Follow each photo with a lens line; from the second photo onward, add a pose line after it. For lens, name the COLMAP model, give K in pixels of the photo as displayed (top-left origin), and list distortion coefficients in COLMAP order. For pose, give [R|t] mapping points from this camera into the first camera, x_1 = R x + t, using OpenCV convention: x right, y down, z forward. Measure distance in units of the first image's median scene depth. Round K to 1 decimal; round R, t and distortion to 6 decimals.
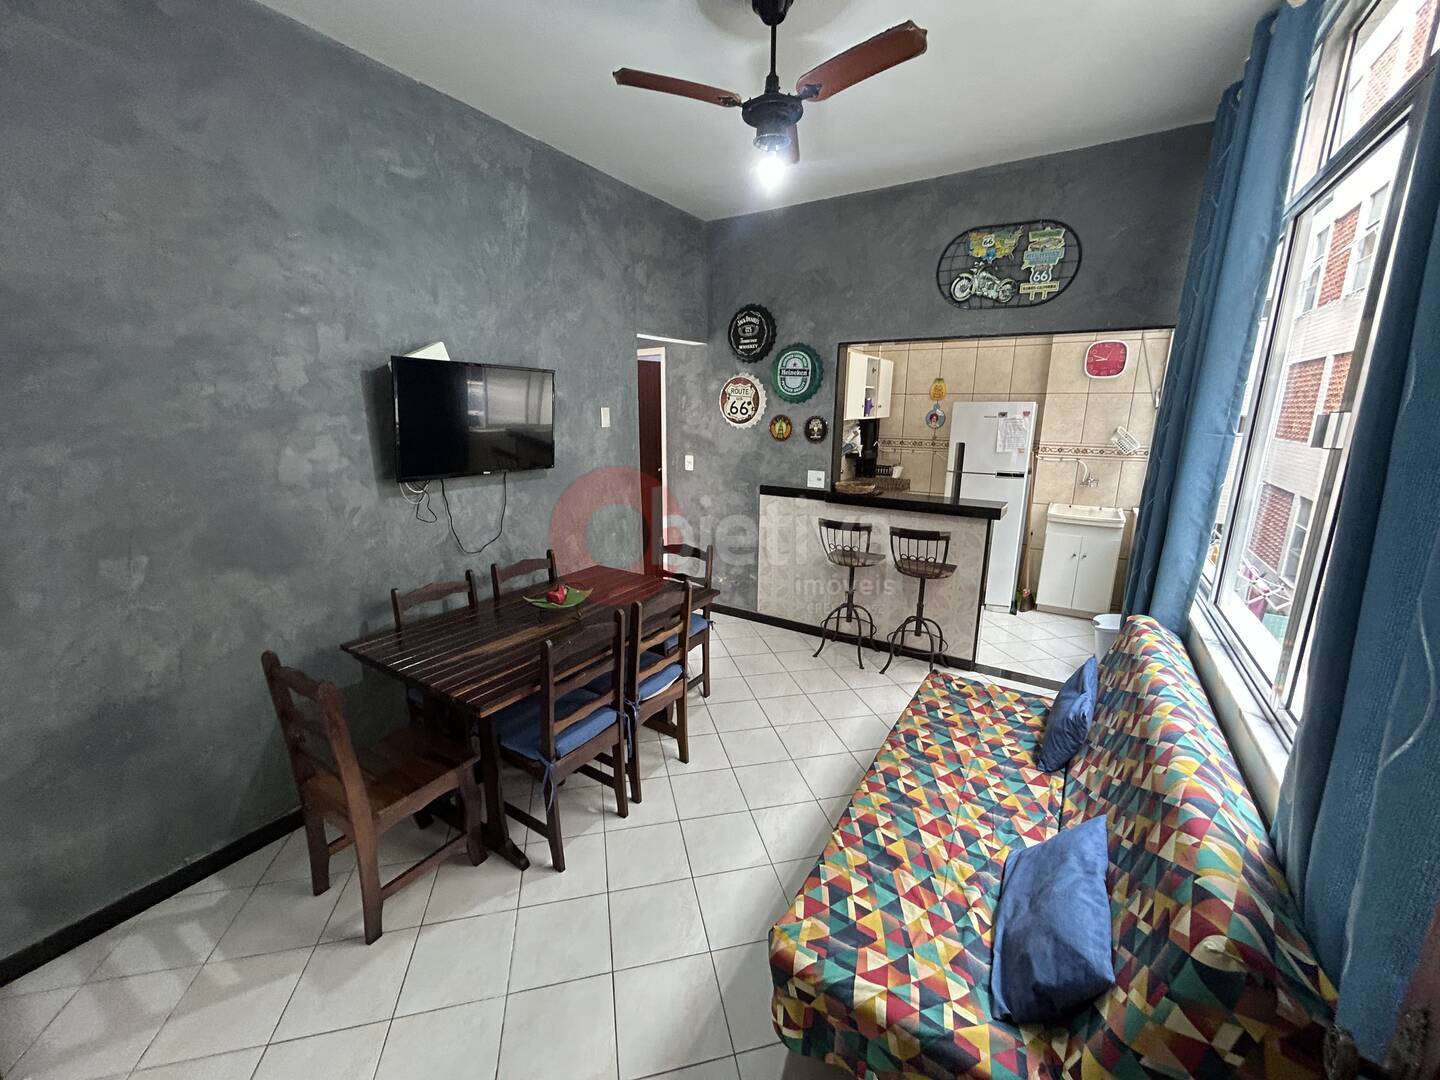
lens RADIAL K [[585.5, 0, 720.0], [0, 585.5, 540.0], [0, 0, 1]] dist [-0.002631, 0.005313]
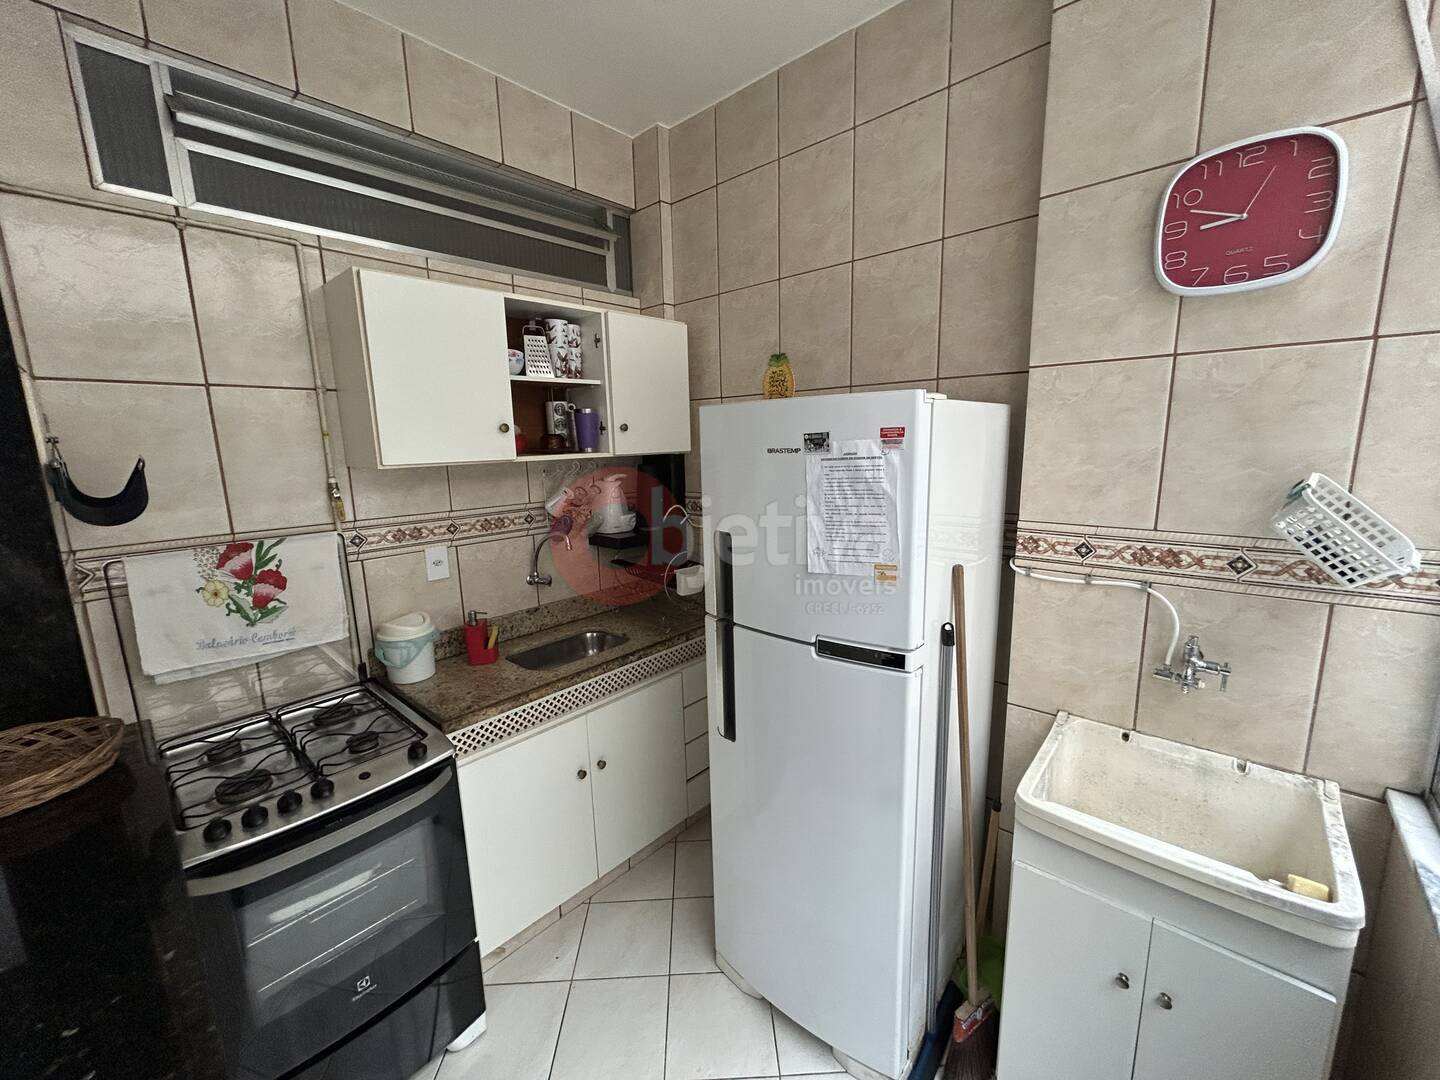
lens RADIAL K [[585.5, 0, 720.0], [0, 585.5, 540.0], [0, 0, 1]] dist [-0.002631, 0.005313]
pose [[0.981401, 0.002427, -0.191955, 0.467665], [-0.011417, 0.998888, -0.045741, -0.146885], [0.191630, 0.047081, 0.980337, 0.685773]]
